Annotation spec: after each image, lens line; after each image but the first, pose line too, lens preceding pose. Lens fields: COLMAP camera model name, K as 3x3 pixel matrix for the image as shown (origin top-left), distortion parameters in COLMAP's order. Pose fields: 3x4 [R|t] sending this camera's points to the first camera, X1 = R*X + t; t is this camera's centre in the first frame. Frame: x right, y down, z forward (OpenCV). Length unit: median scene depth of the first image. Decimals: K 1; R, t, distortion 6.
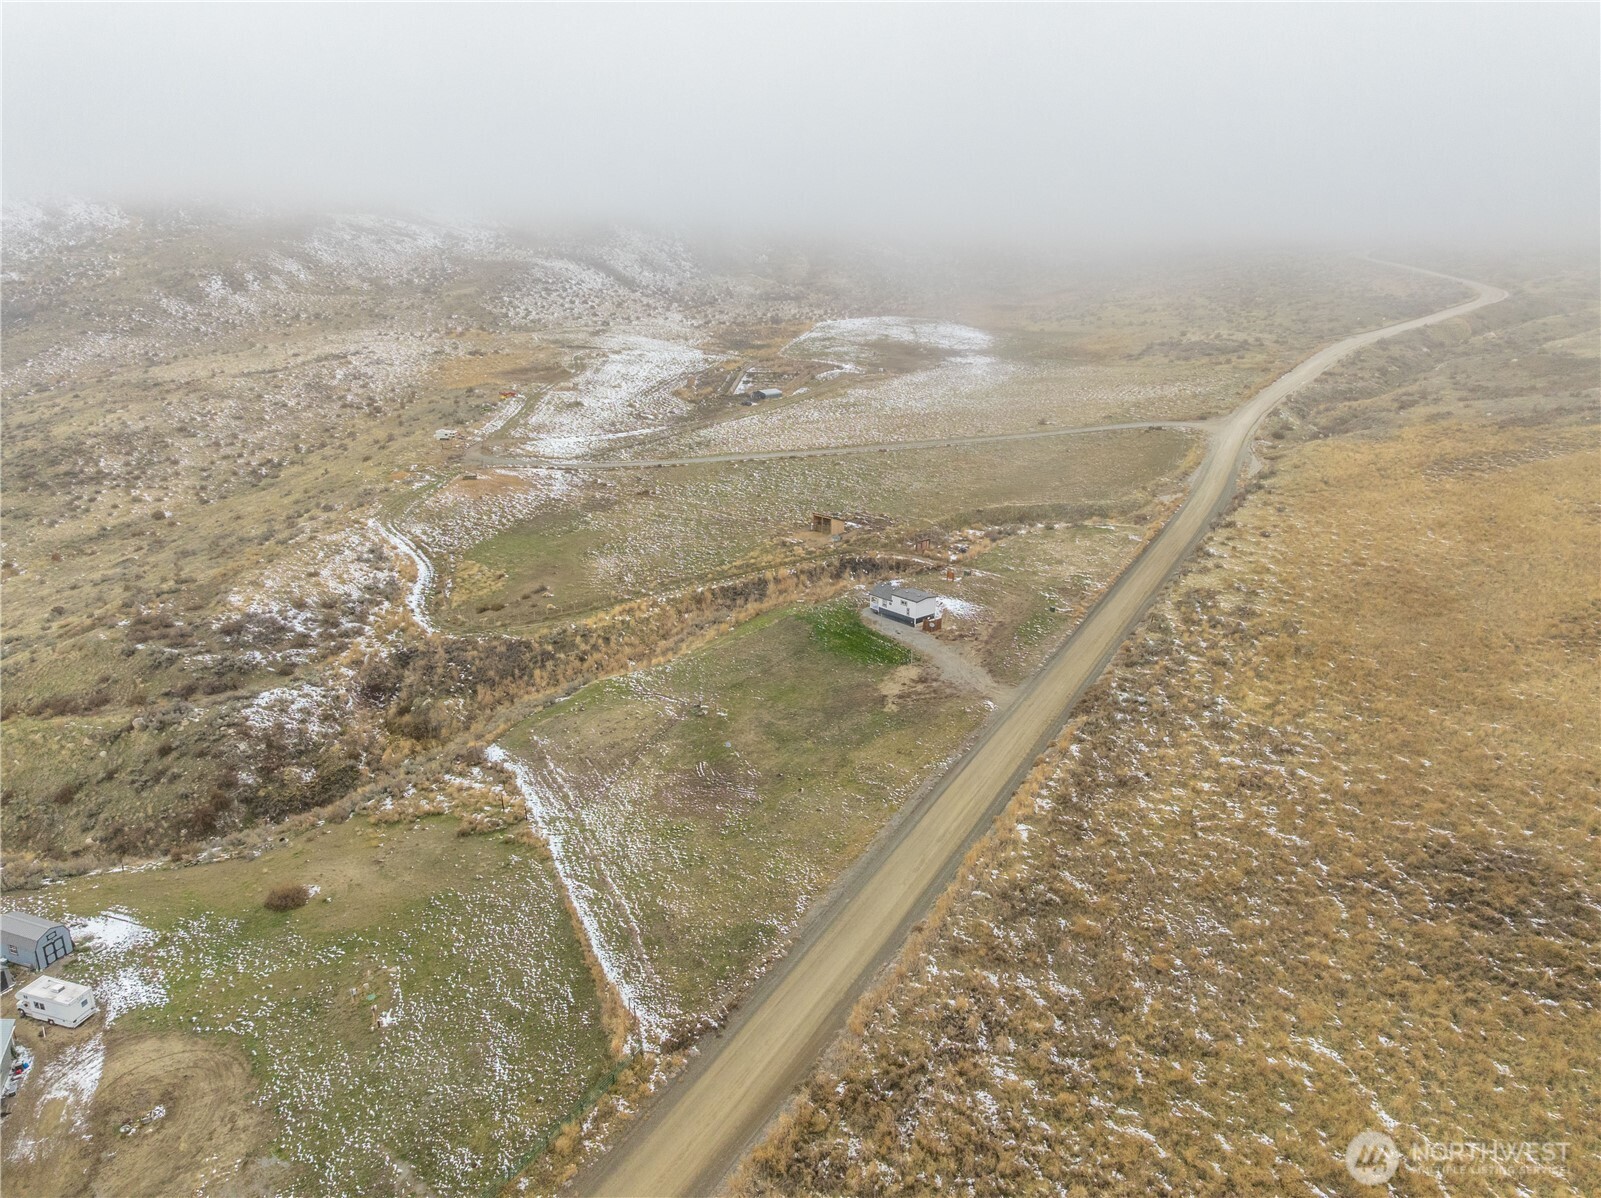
lens RADIAL K [[1130.0, 0, 807.2], [0, 1130.0, 600.9], [0, 0, 1]] dist [-0.047787, 0.015621]
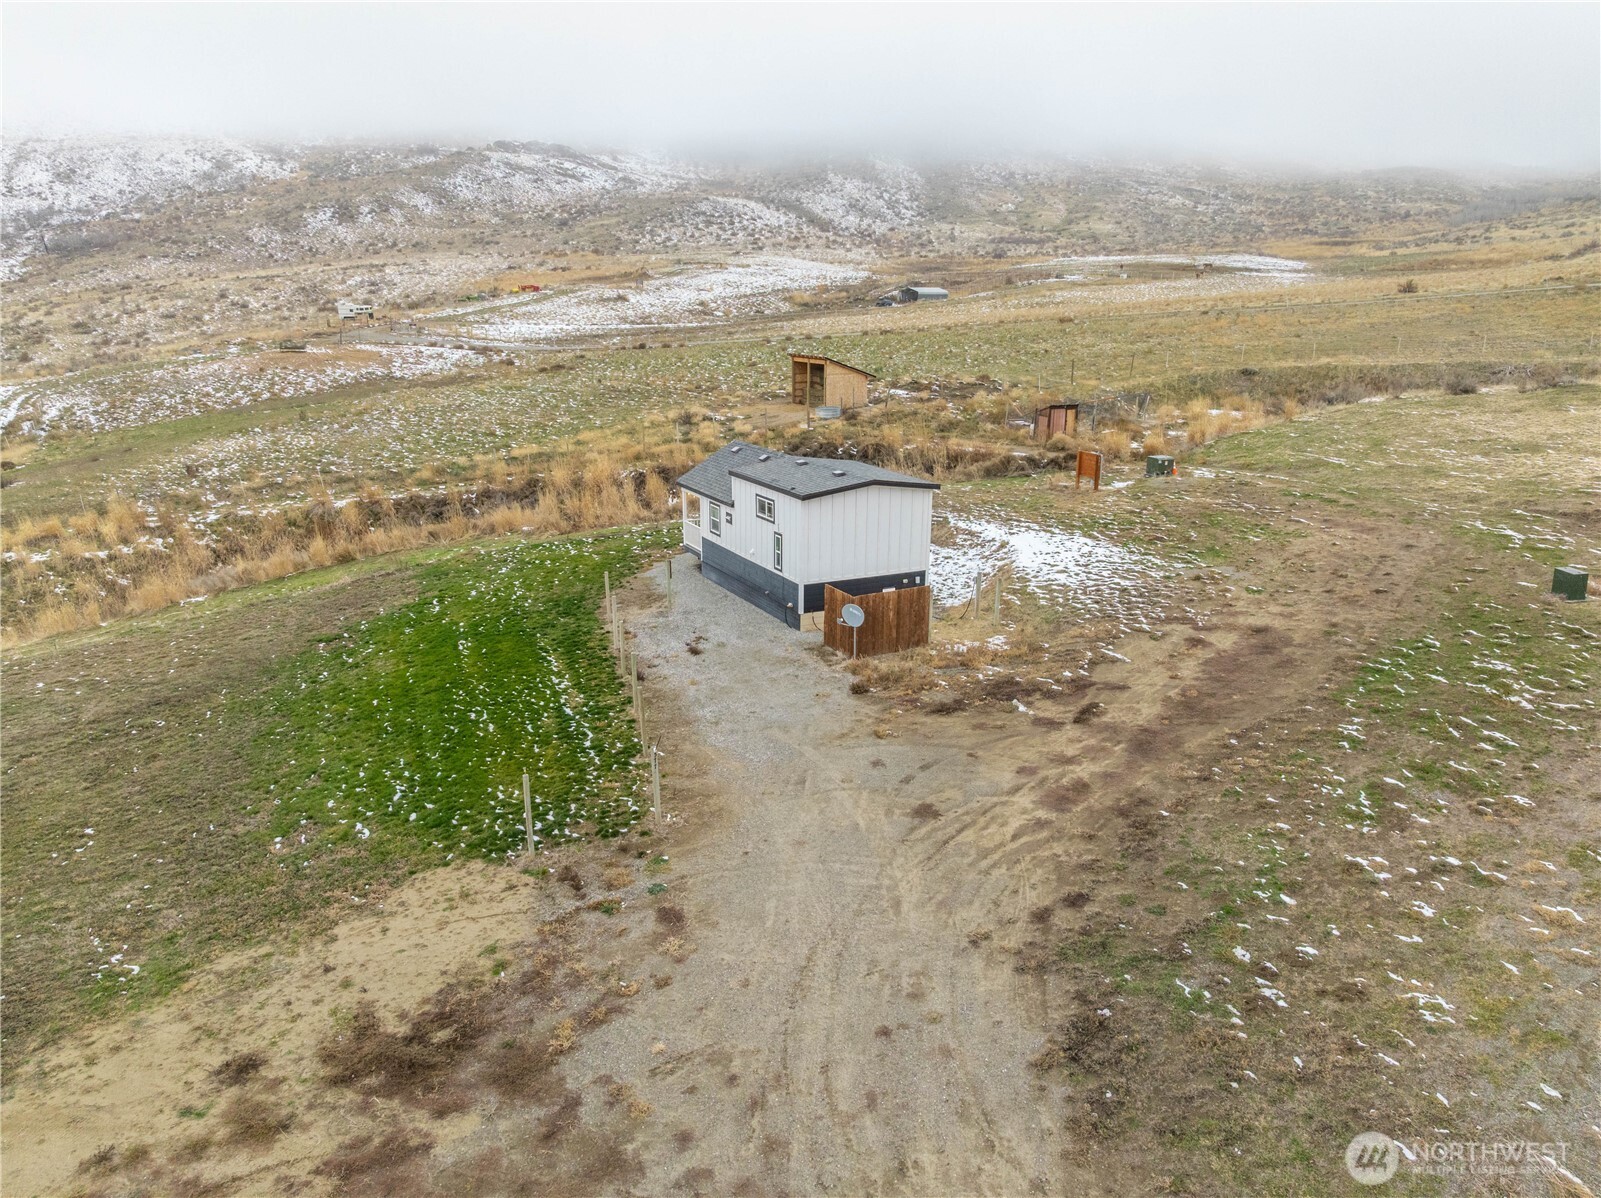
lens RADIAL K [[1130.0, 0, 800.9], [0, 1130.0, 600.5], [0, 0, 1]] dist [-0.047787, 0.015621]
pose [[0.964795, 0.058921, -0.256317, 0.113895], [-0.069529, 0.997050, -0.032517, 0.019265], [0.253644, 0.049194, 0.966046, 0.631446]]
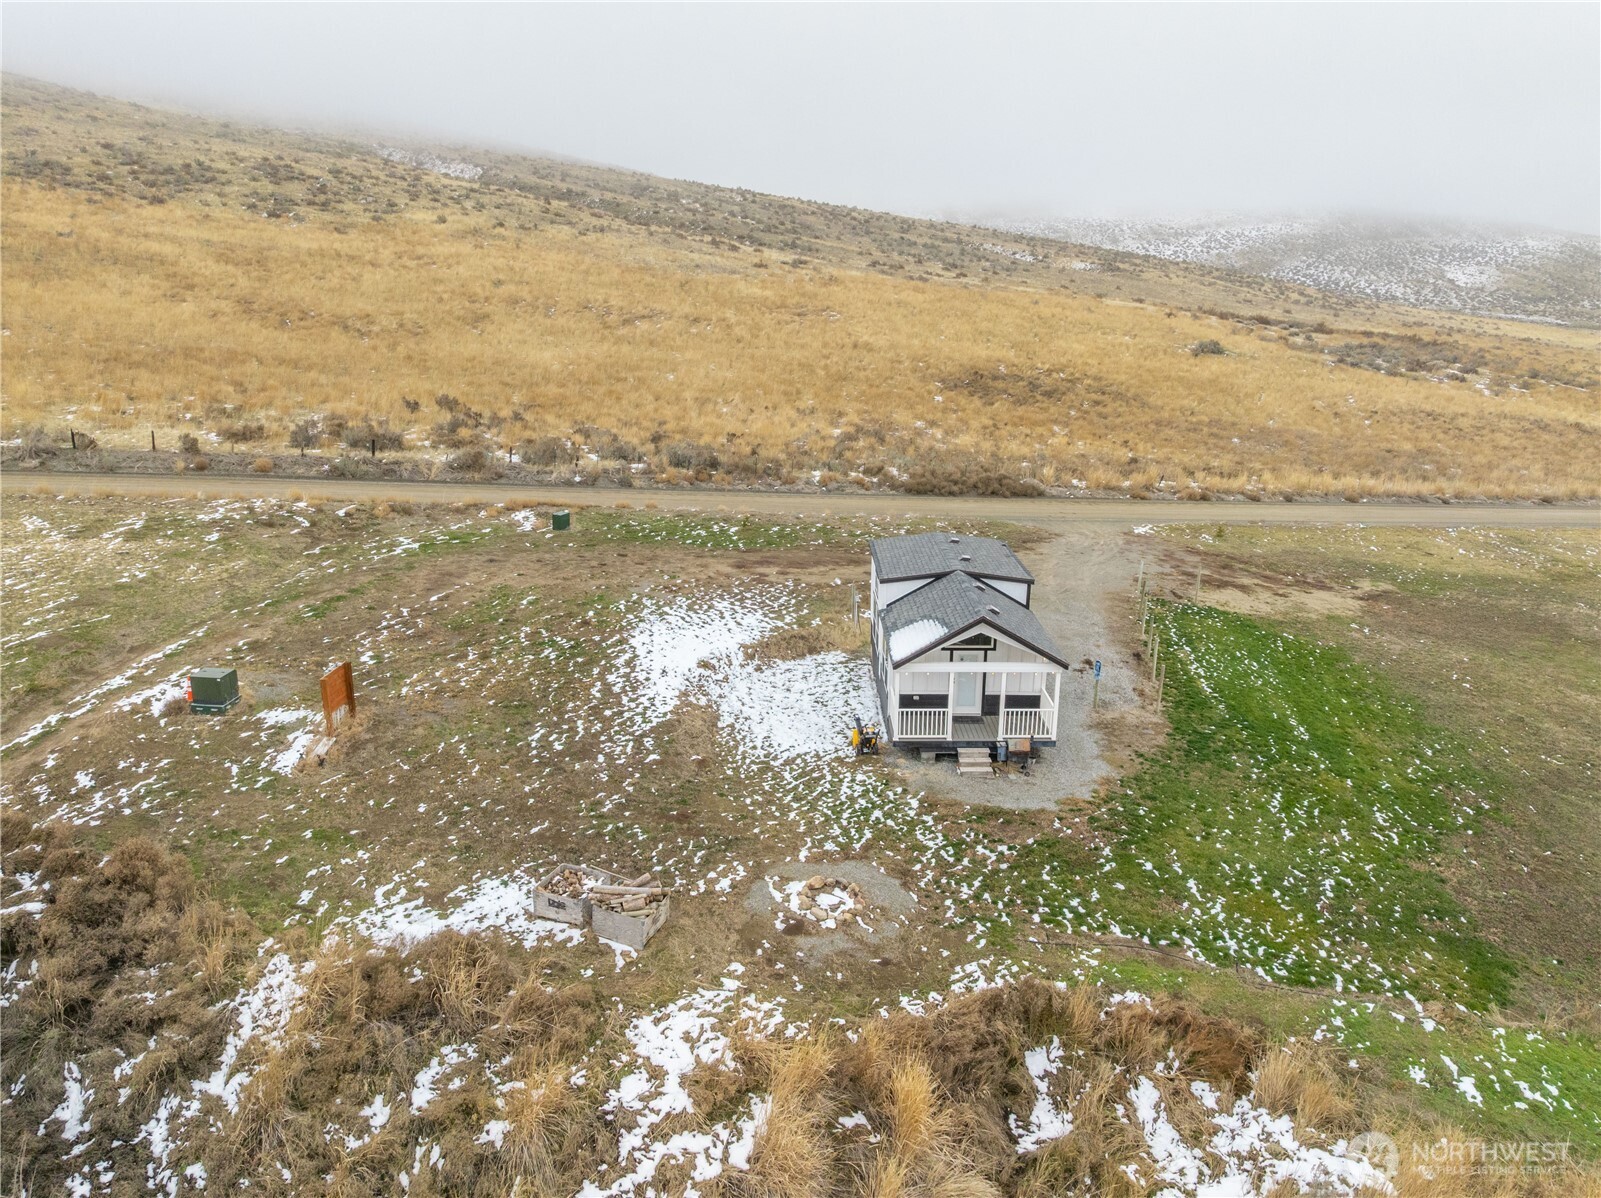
lens RADIAL K [[1130.0, 0, 803.4], [0, 1130.0, 589.4], [0, 0, 1]] dist [-0.047787, 0.015621]
pose [[-0.741754, -0.202733, 0.639296, -0.018895], [0.184974, 0.854405, 0.485568, -0.087049], [-0.644659, 0.478425, -0.596259, 0.907751]]
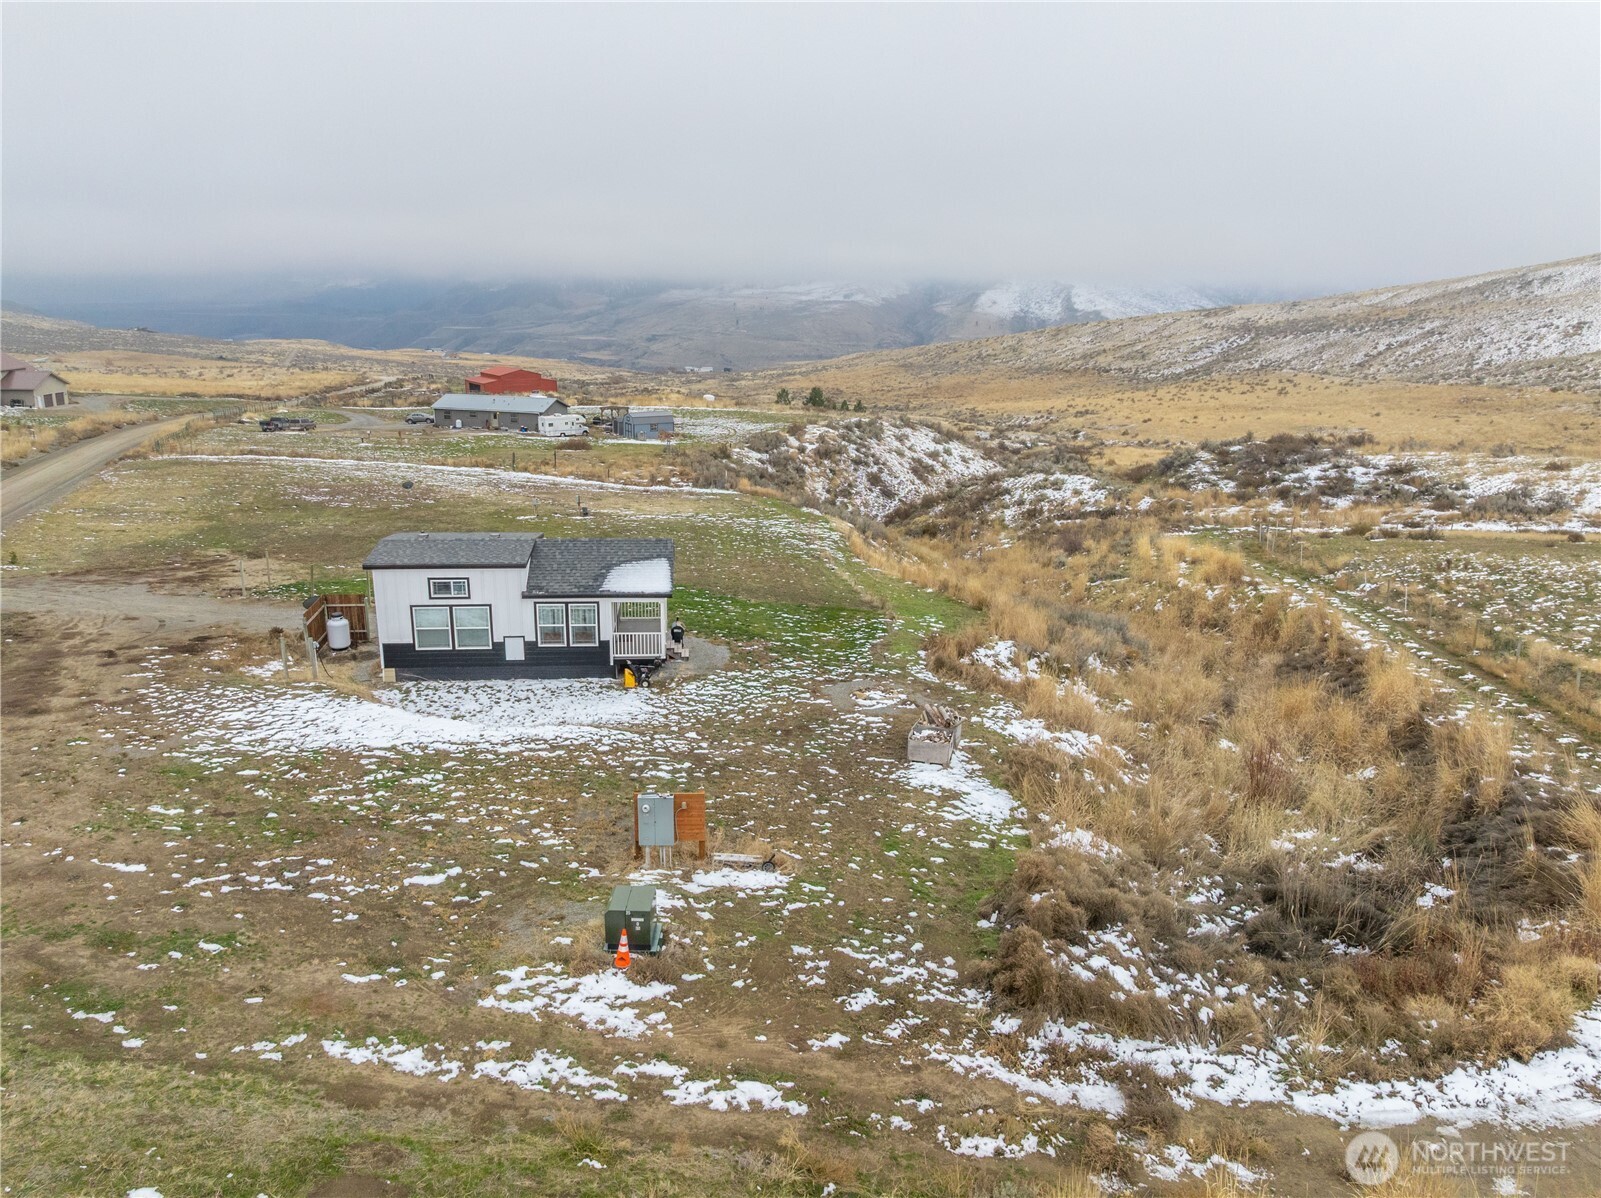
lens RADIAL K [[1130.0, 0, 802.9], [0, 1130.0, 600.0], [0, 0, 1]] dist [-0.047787, 0.015621]
pose [[-0.601850, 0.190488, -0.775559, 0.183202], [-0.270273, 0.865248, 0.422254, -0.087906], [0.751484, 0.463747, -0.469266, 0.919724]]
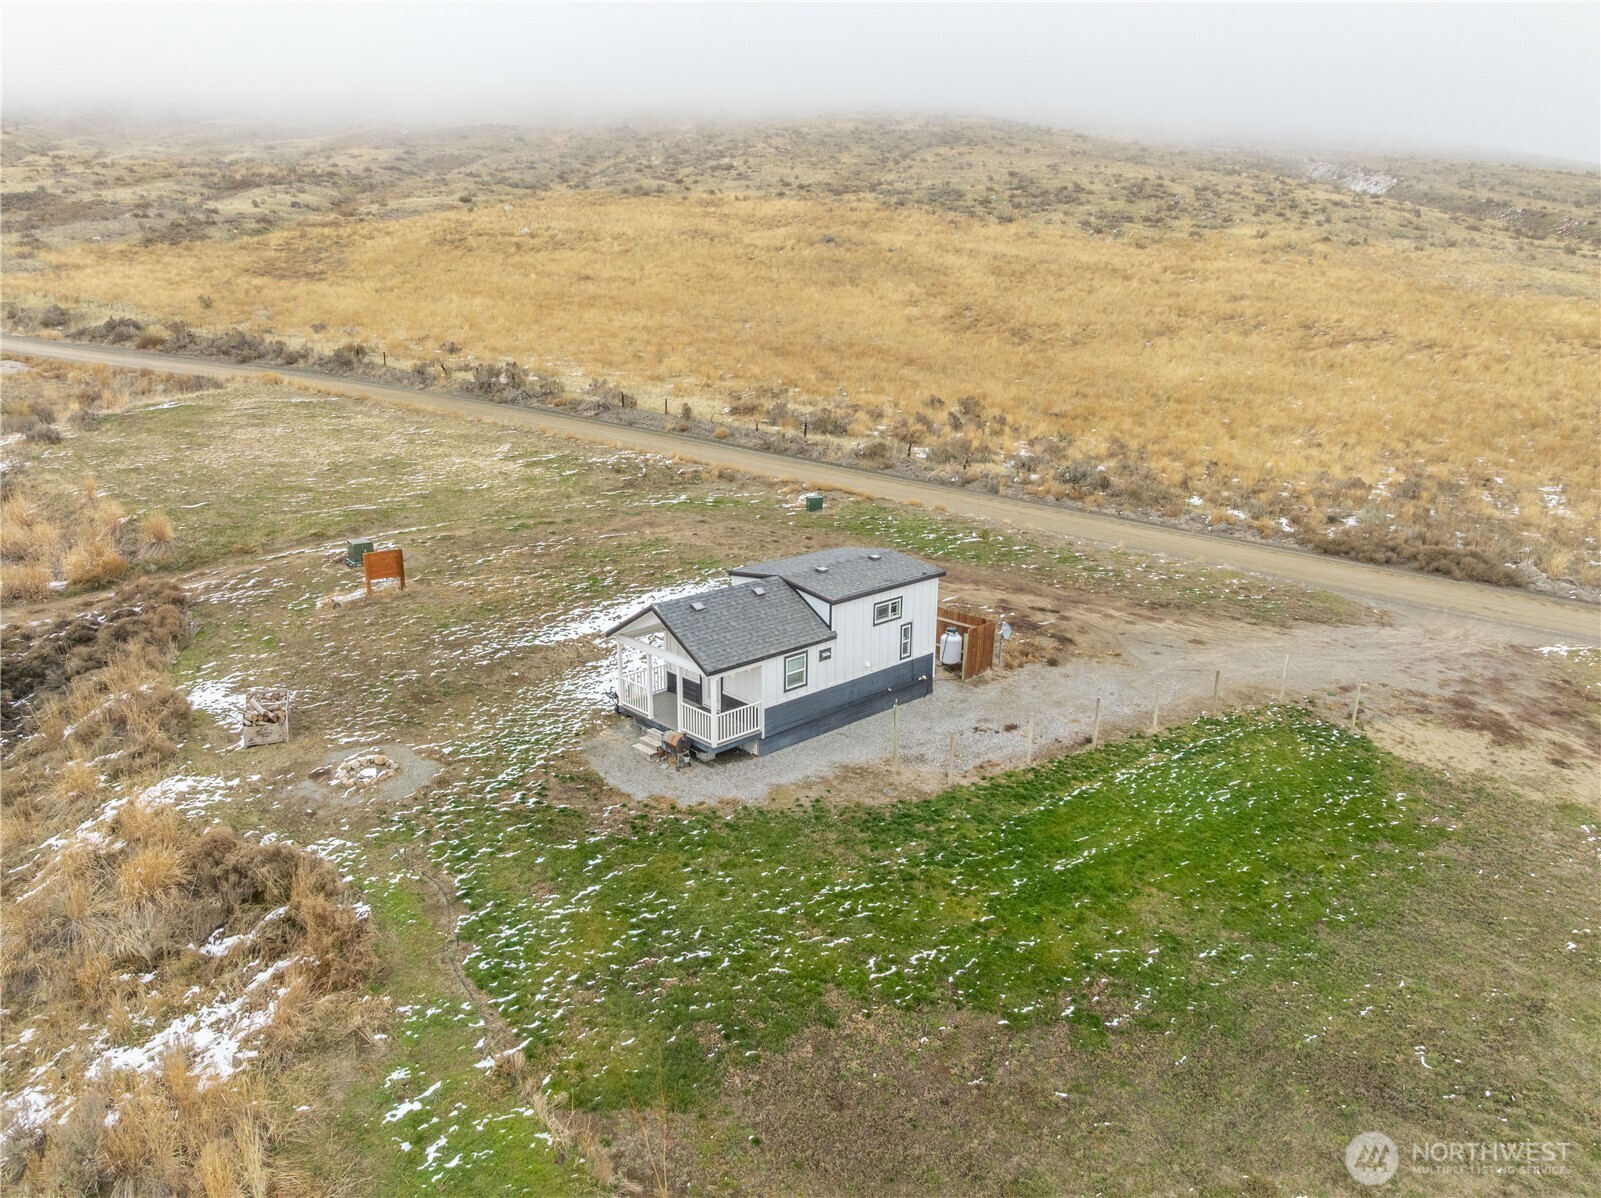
lens RADIAL K [[1130.0, 0, 804.5], [0, 1130.0, 598.2], [0, 0, 1]] dist [-0.047787, 0.015621]
pose [[-0.026798, -0.289325, 0.956856, -0.086430], [0.292451, 0.913051, 0.284270, -0.049636], [-0.955905, 0.287451, 0.060146, 0.785686]]
